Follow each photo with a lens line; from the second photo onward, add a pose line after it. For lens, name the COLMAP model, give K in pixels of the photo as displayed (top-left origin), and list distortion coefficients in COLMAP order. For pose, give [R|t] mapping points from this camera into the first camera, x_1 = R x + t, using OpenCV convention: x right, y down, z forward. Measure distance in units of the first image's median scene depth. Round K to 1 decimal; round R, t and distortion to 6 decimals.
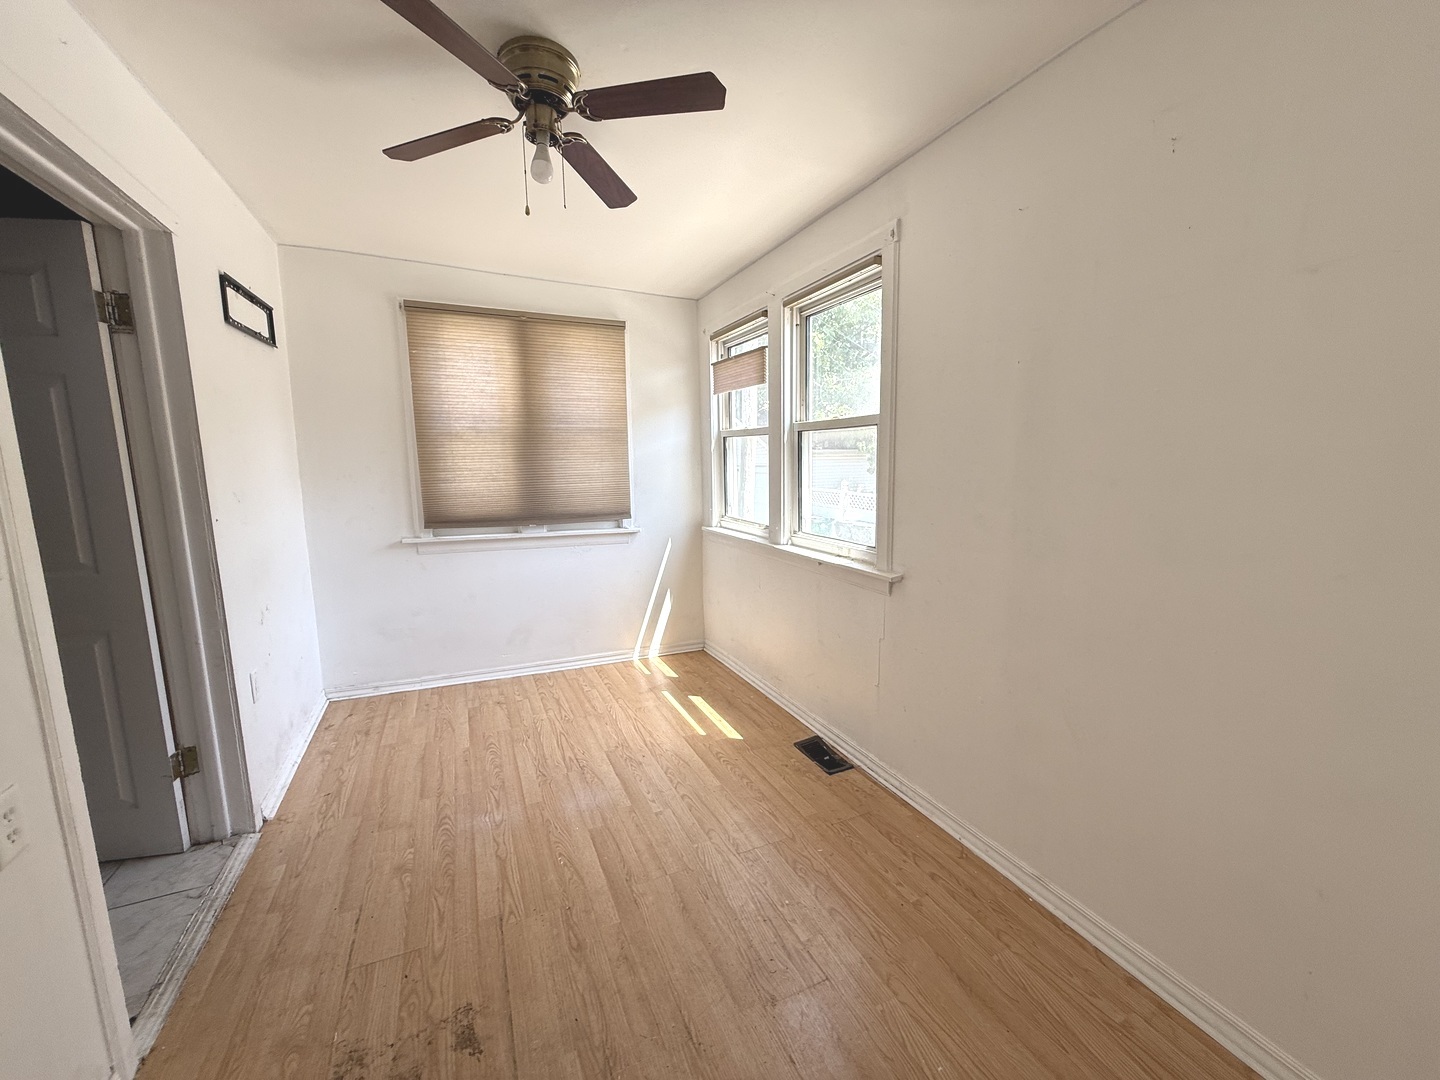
lens RADIAL K [[573.0, 0, 714.8], [0, 573.0, 539.4], [0, 0, 1]] dist [-0.000230, -0.000424]
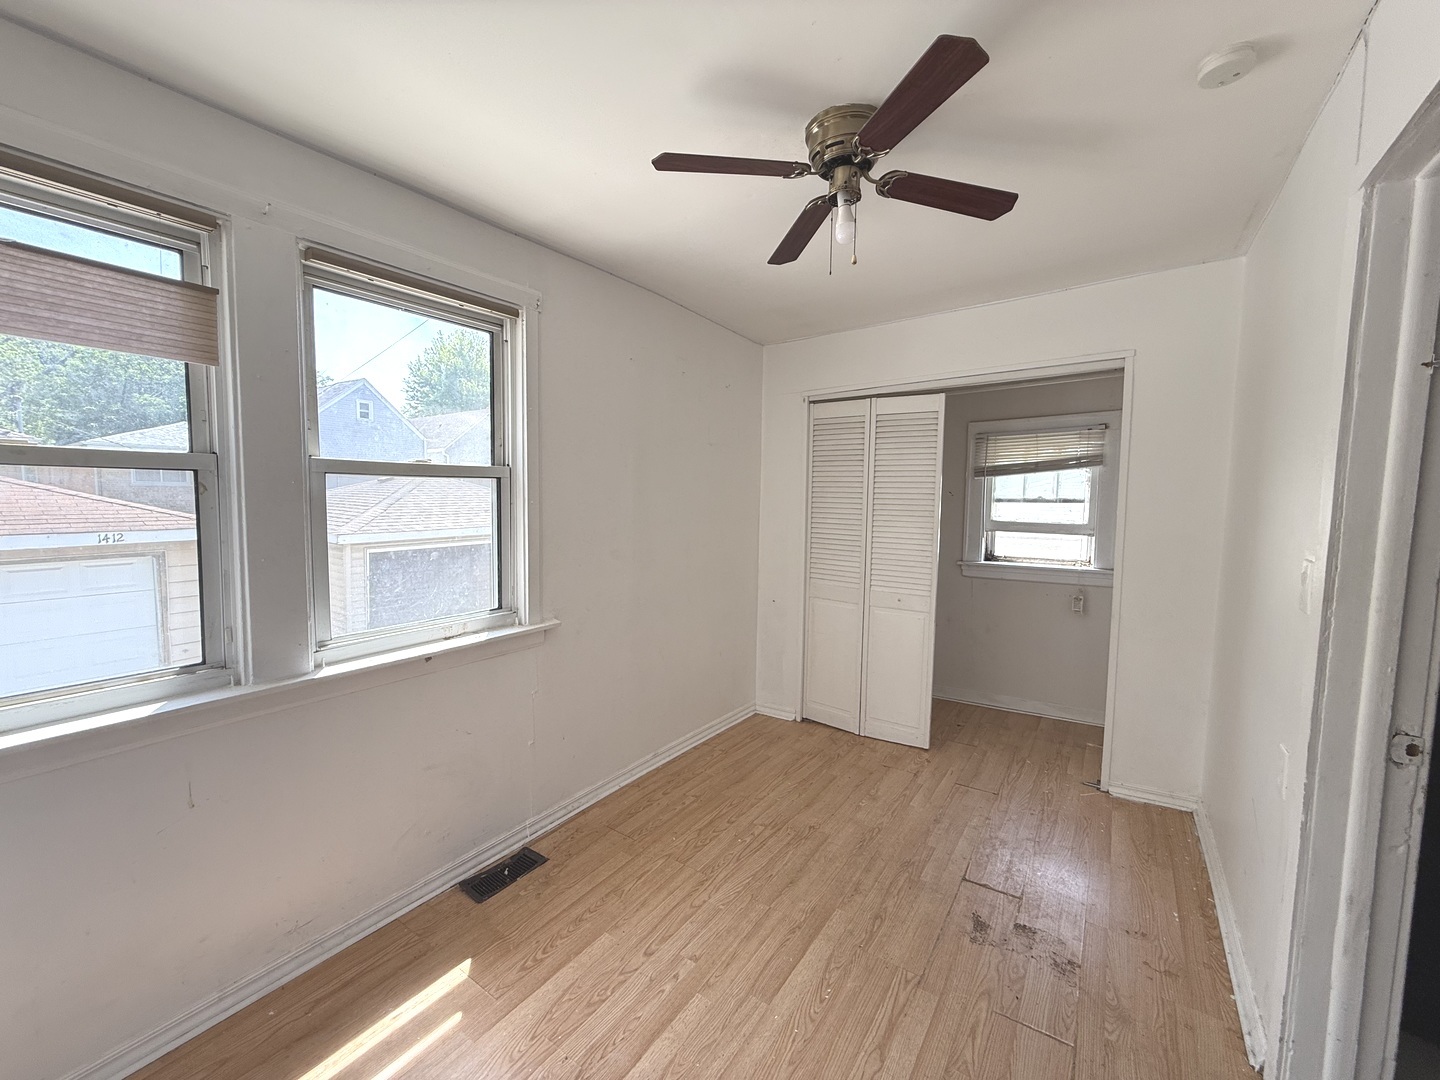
lens RADIAL K [[573.0, 0, 714.8], [0, 573.0, 539.4], [0, 0, 1]] dist [-0.000230, -0.000424]
pose [[-0.508870, -0.059959, 0.858752, -0.820193], [0.120266, 0.982836, 0.139889, -0.219871], [-0.852401, 0.174465, -0.492925, 1.363228]]
